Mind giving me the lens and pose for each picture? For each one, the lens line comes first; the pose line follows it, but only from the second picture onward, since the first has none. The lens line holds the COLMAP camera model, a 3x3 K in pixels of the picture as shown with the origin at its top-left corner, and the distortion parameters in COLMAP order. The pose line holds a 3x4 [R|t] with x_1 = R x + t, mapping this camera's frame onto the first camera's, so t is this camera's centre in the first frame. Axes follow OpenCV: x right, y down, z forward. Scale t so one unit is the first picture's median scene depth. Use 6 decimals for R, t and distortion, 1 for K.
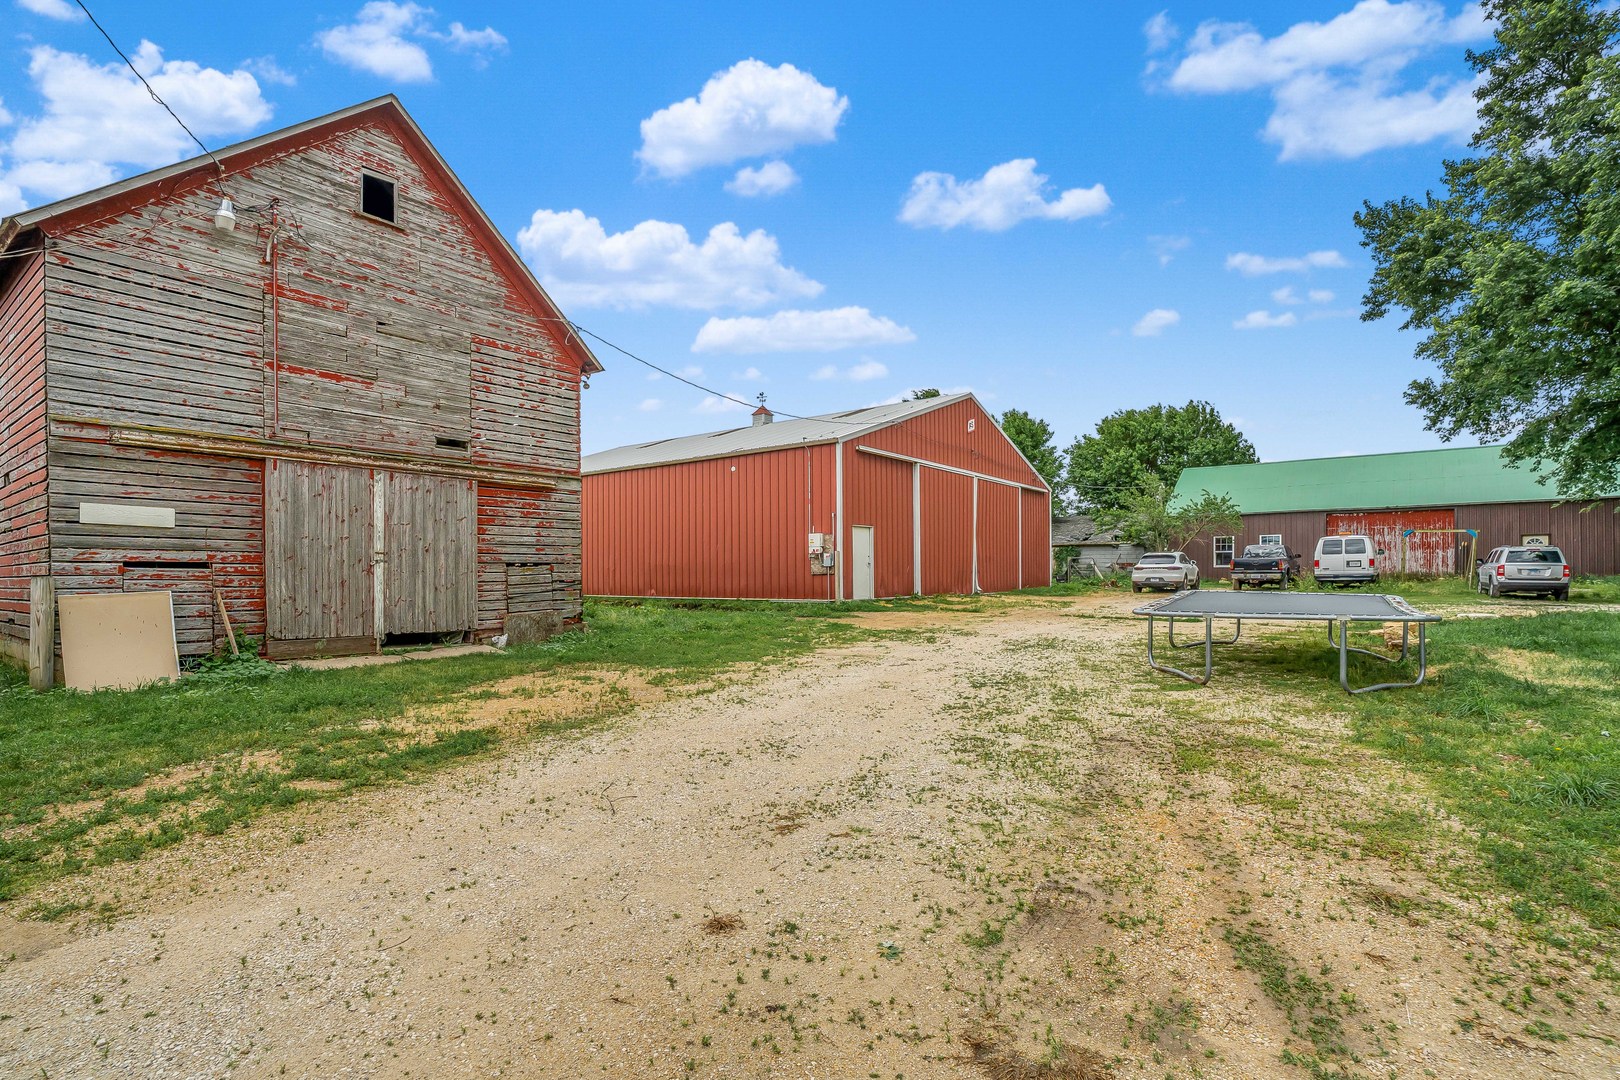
lens RADIAL K [[795.7, 0, 806.6], [0, 795.7, 563.3], [0, 0, 1]] dist [-0.001646, 0.000614]
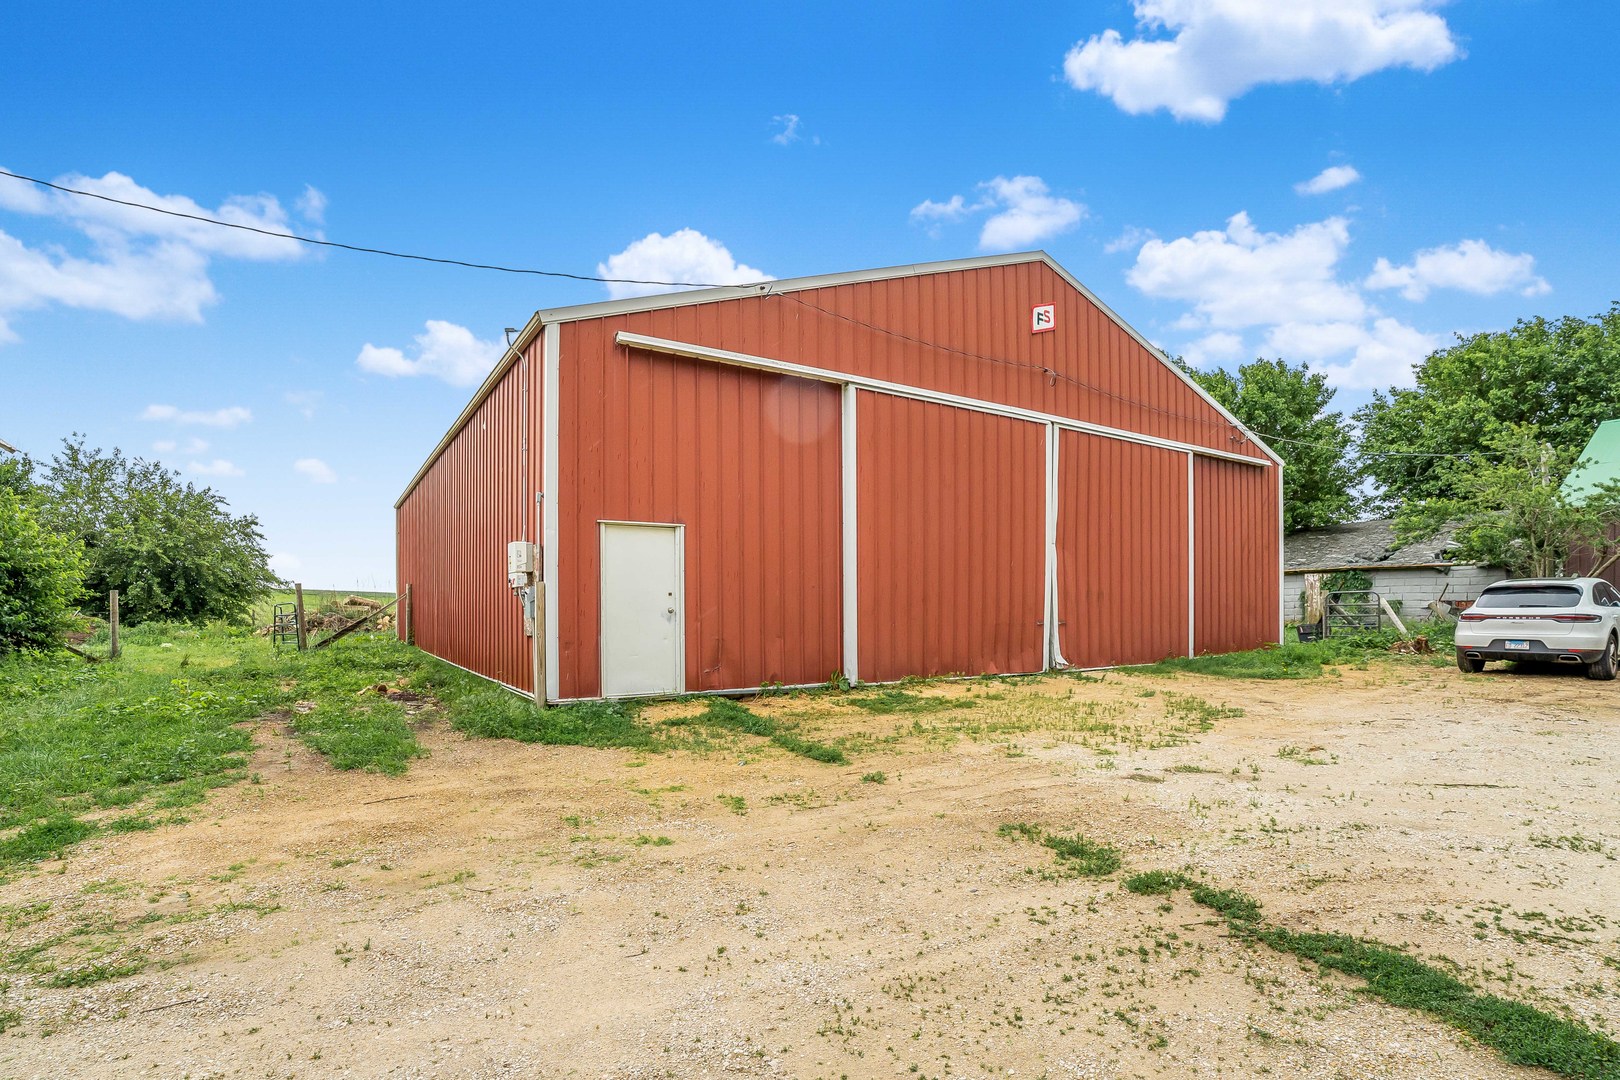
lens RADIAL K [[740.5, 0, 808.8], [0, 740.5, 608.8], [0, 0, 1]] dist [-0.032767, 0.000472]
pose [[0.925508, 0.002900, -0.378716, 0.275609], [0.002792, 0.999891, 0.014479, -0.004817], [0.378717, -0.014458, 0.925400, 0.601651]]
